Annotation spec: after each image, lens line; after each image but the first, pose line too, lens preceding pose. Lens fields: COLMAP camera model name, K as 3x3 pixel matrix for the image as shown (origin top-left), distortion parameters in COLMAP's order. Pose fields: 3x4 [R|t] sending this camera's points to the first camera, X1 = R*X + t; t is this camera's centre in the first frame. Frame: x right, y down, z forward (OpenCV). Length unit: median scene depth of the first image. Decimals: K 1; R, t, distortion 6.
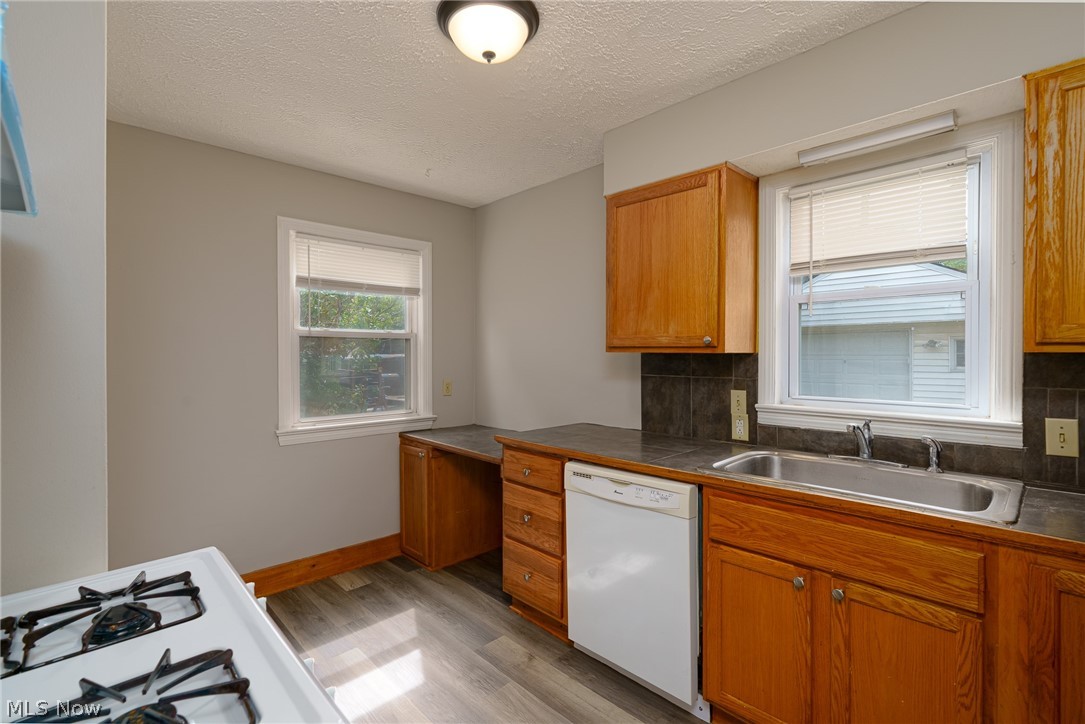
lens RADIAL K [[498.7, 0, 543.2], [0, 498.7, 357.3], [0, 0, 1]] dist [-0.001429, -0.000099]
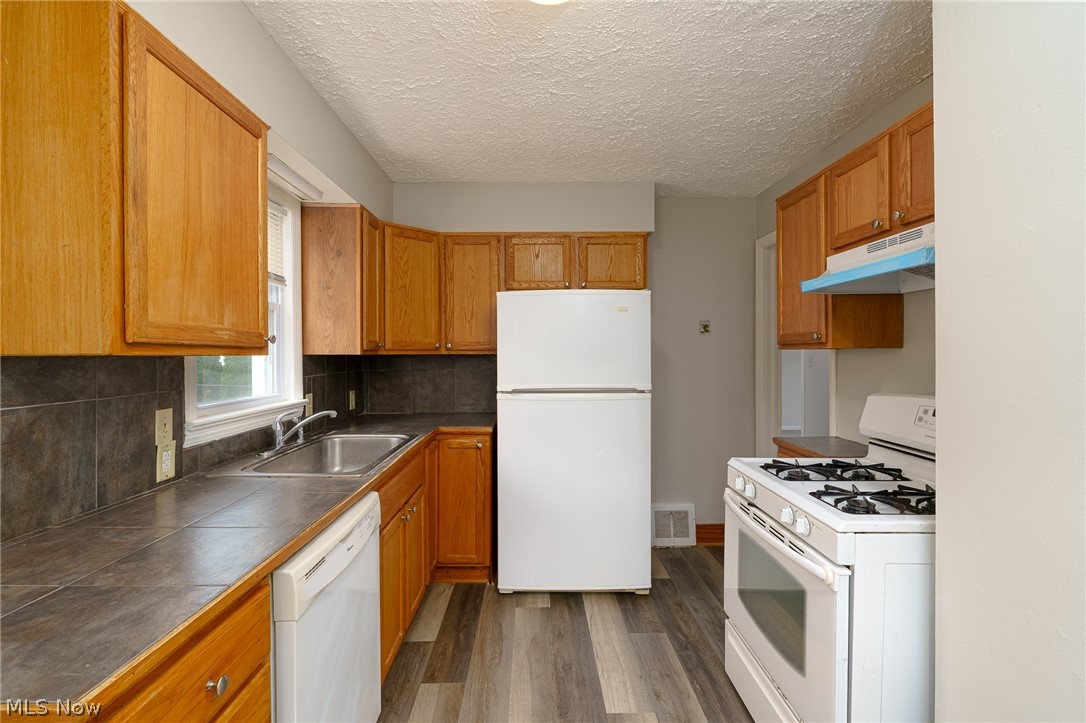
lens RADIAL K [[499.1, 0, 541.2], [0, 499.1, 356.9], [0, 0, 1]] dist [-0.001429, -0.000099]
pose [[-0.728373, -0.001888, 0.685178, -0.460961], [0.009826, 0.999865, 0.013200, -0.010724], [-0.685111, 0.016347, -0.728256, 1.119403]]
